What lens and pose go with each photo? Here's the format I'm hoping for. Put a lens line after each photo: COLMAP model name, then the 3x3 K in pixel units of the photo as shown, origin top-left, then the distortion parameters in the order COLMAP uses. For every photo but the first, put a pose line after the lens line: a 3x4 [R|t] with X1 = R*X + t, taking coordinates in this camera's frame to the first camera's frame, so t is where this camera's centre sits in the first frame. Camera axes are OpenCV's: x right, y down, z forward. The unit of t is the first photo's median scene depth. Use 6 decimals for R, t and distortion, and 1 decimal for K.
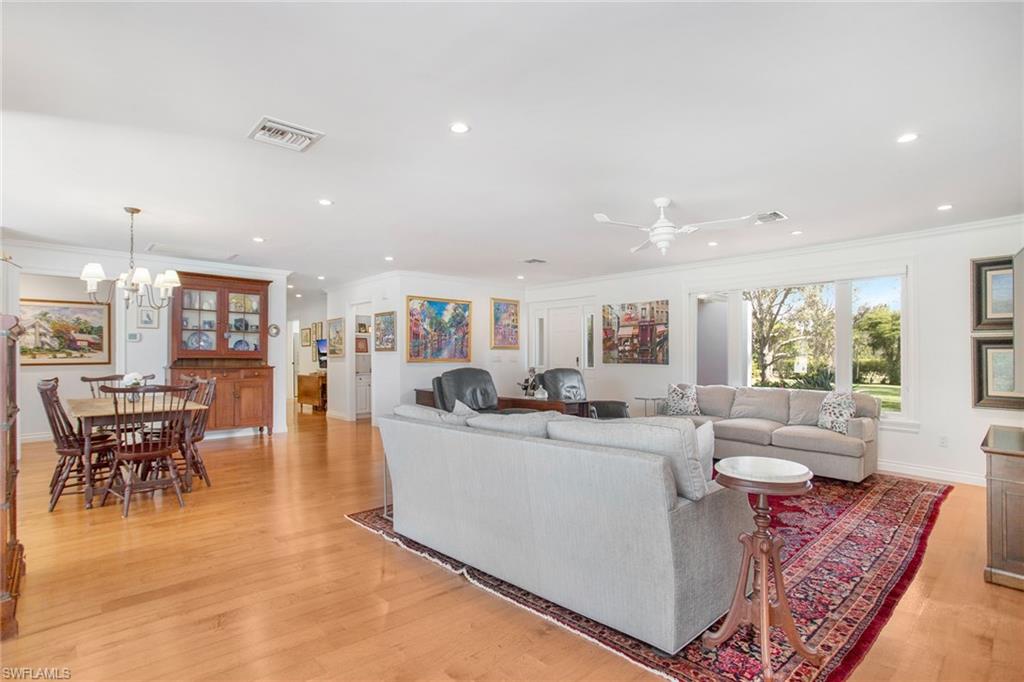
lens RADIAL K [[494.6, 0, 551.0], [0, 494.6, 355.2], [0, 0, 1]] dist [-0.004785, -0.000046]
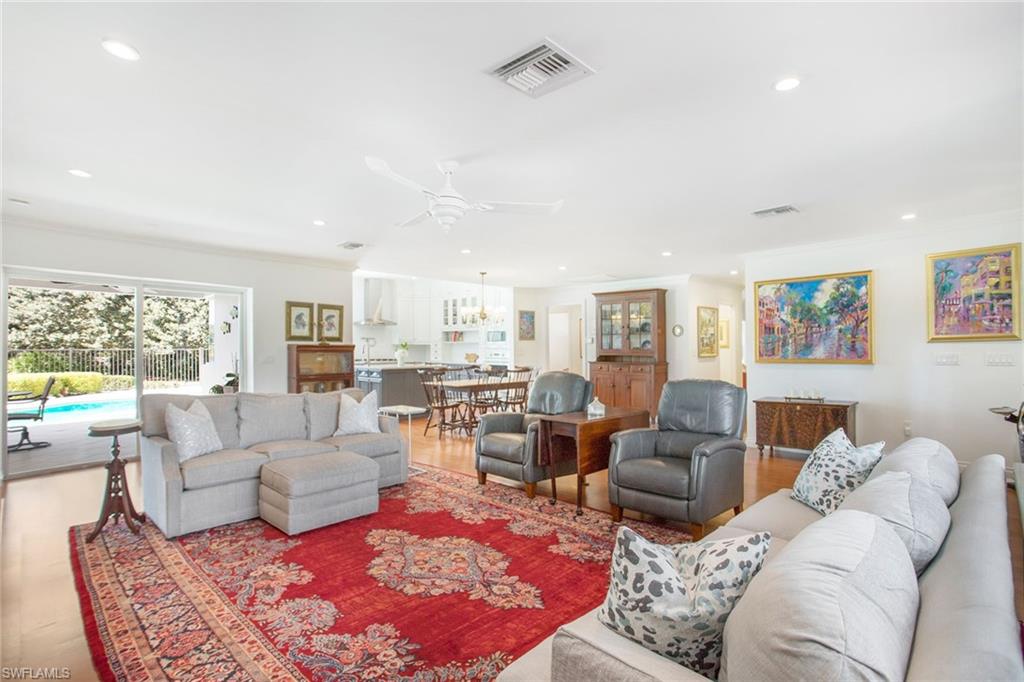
lens RADIAL K [[494.6, 0, 510.6], [0, 494.6, 346.6], [0, 0, 1]] dist [-0.004785, -0.000046]
pose [[-0.005482, -0.008235, -0.999951, 0.523491], [0.013006, 0.999881, -0.008306, -0.010666], [0.999900, -0.013051, -0.005374, 0.575420]]
